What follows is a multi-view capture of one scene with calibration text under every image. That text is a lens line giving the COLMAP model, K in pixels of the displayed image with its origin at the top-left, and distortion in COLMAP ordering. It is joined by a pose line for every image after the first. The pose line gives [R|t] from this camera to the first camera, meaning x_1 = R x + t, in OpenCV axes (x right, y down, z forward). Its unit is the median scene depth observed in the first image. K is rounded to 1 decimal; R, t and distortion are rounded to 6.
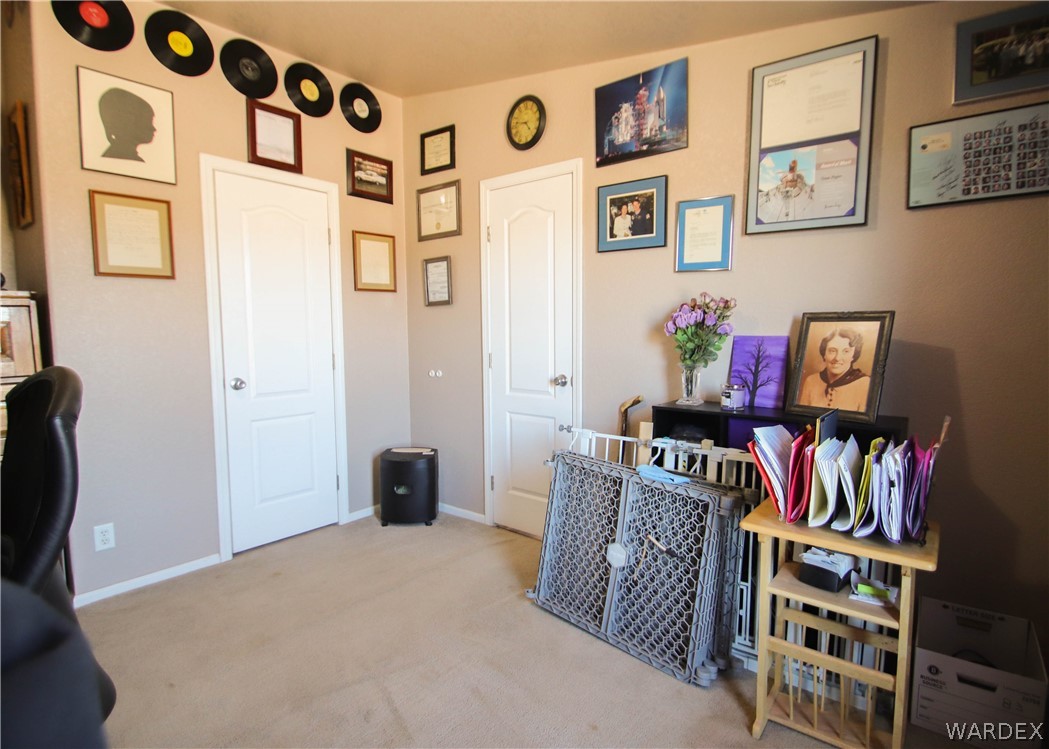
lens RADIAL K [[538.3, 0, 515.6], [0, 538.3, 371.0], [0, 0, 1]] dist [0.008722, -0.014917]
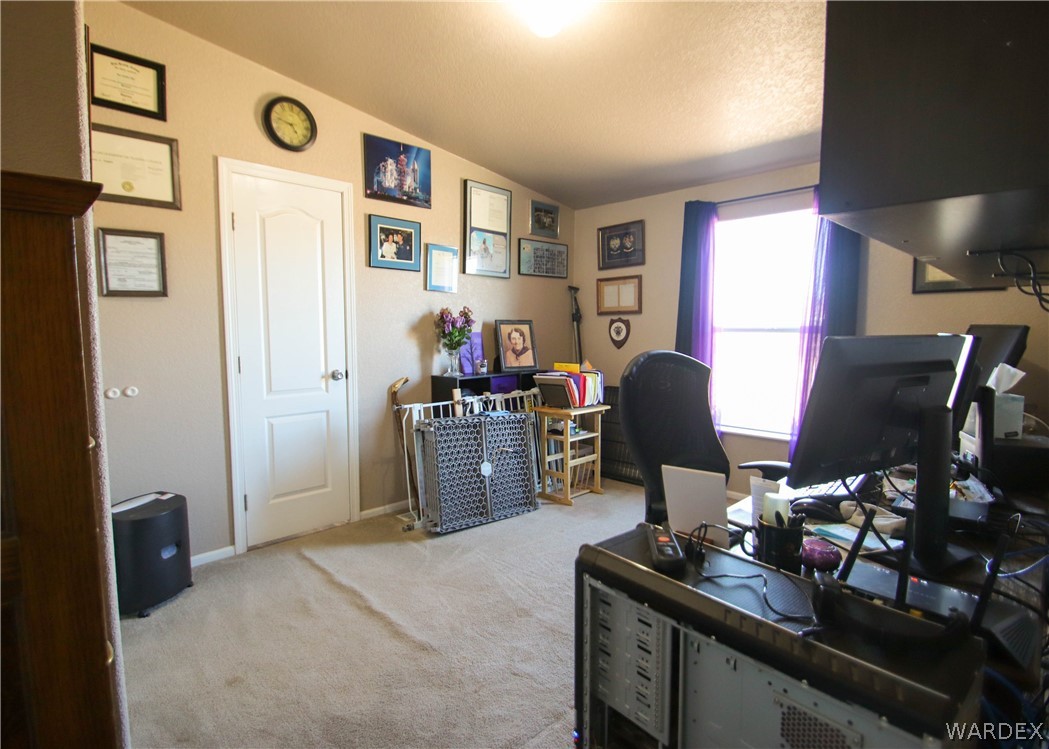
lens RADIAL K [[538.3, 0, 515.6], [0, 538.3, 371.0], [0, 0, 1]] dist [0.008722, -0.014917]
pose [[0.113869, -0.078244, 0.990410, -1.114520], [0.081146, 0.994296, 0.069222, -0.042801], [-0.990176, 0.072485, 0.119569, 0.571368]]
